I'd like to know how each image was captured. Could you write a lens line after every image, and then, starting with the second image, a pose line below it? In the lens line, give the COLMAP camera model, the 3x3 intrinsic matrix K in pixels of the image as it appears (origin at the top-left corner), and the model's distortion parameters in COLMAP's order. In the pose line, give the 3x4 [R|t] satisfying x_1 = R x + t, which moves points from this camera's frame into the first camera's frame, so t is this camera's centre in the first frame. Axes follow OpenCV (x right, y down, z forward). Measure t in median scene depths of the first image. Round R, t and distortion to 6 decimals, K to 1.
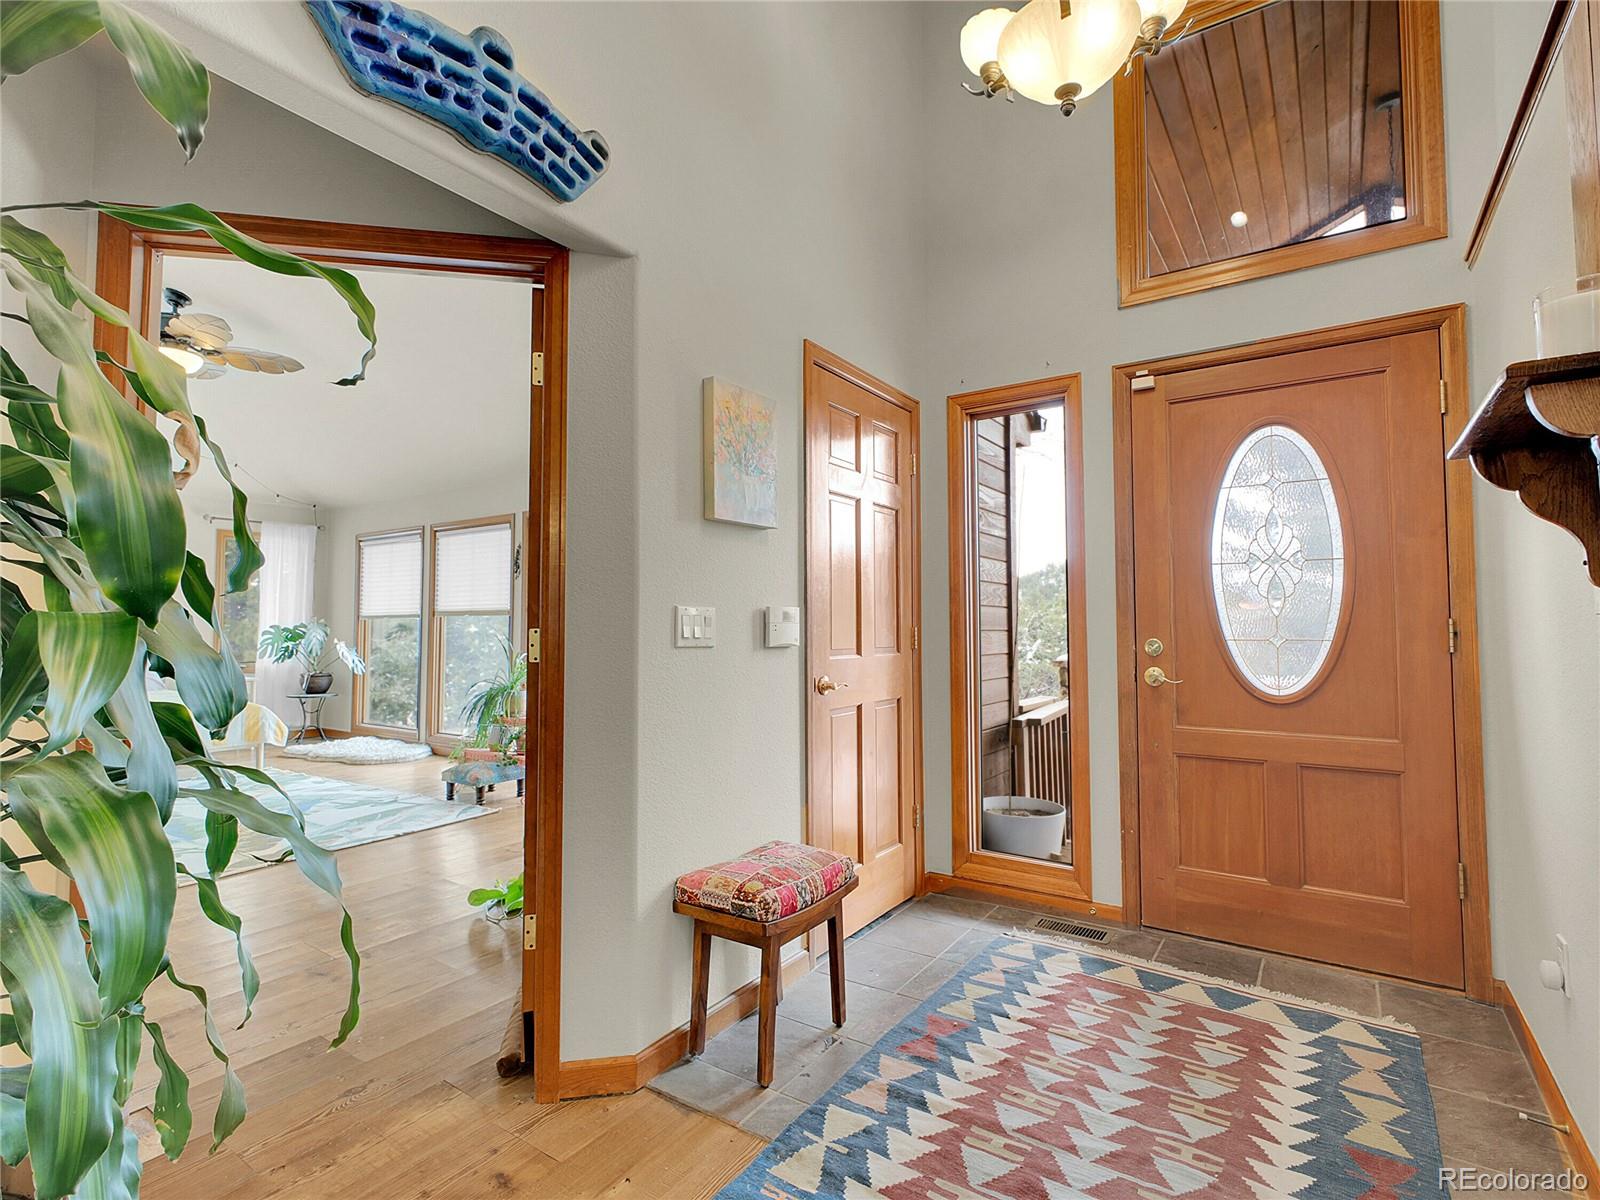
lens RADIAL K [[778.7, 0, 802.3], [0, 778.7, 593.1], [0, 0, 1]] dist [0.001959, -0.000252]
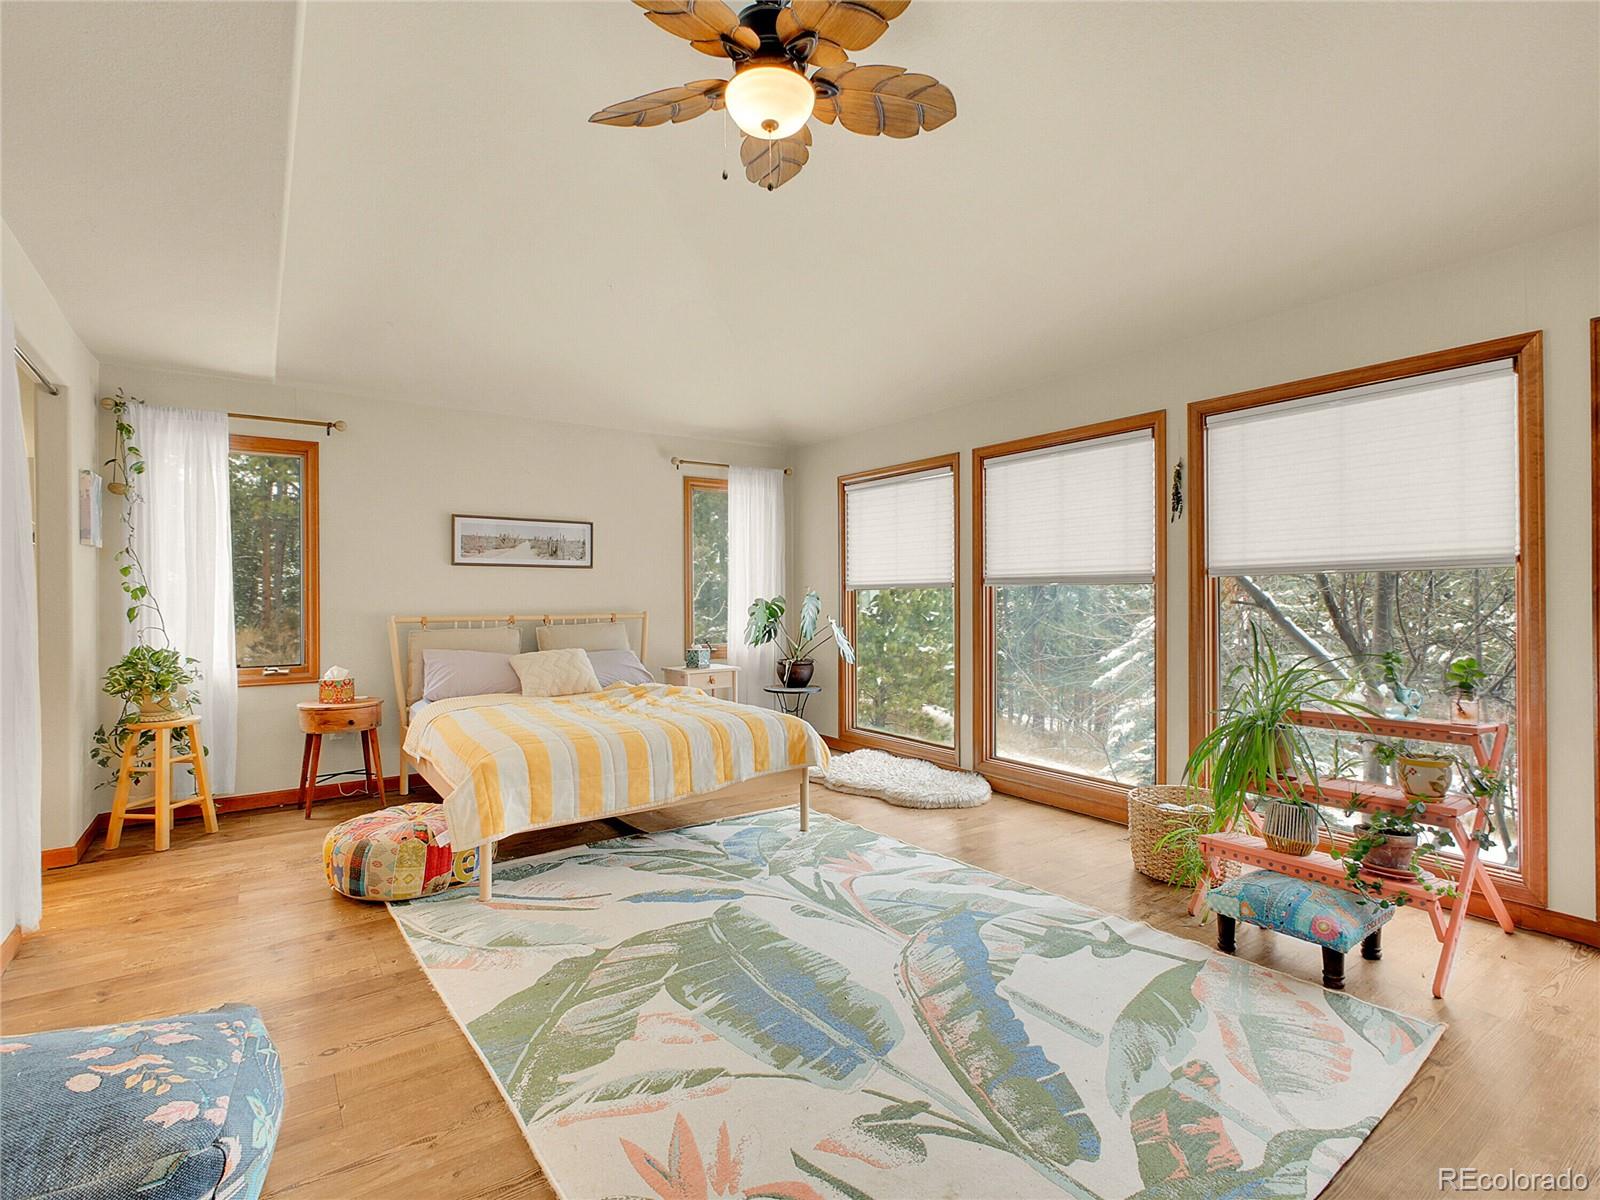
lens RADIAL K [[778.7, 0, 802.3], [0, 778.7, 593.1], [0, 0, 1]] dist [0.001959, -0.000252]
pose [[0.936897, 0.001813, -0.349600, -0.381830], [0.011878, 0.999244, 0.037014, 0.009872], [0.349403, -0.038831, 0.936168, 0.317732]]
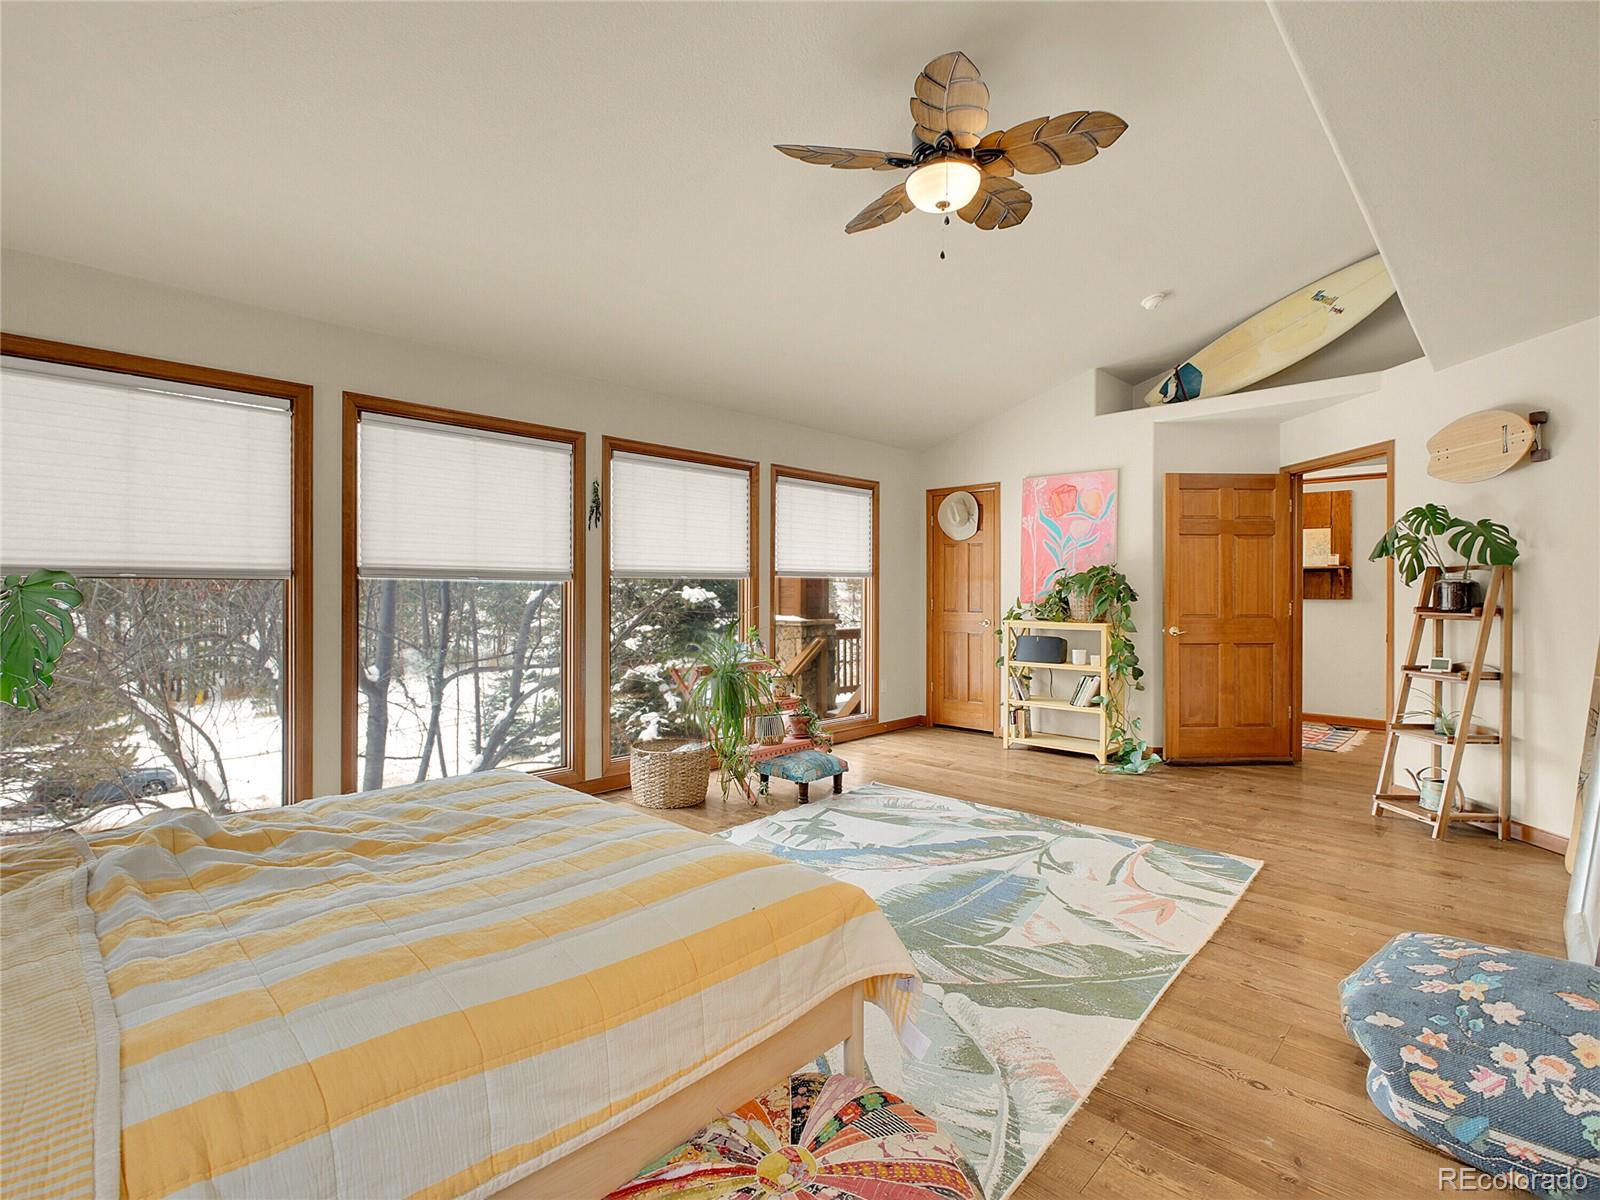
lens RADIAL K [[778.7, 0, 802.3], [0, 778.7, 593.1], [0, 0, 1]] dist [0.001959, -0.000252]
pose [[0.155279, 0.005631, 0.987855, -0.917130], [-0.045165, 0.998979, 0.001405, 0.026516], [-0.986838, -0.044835, 0.155375, 0.629961]]
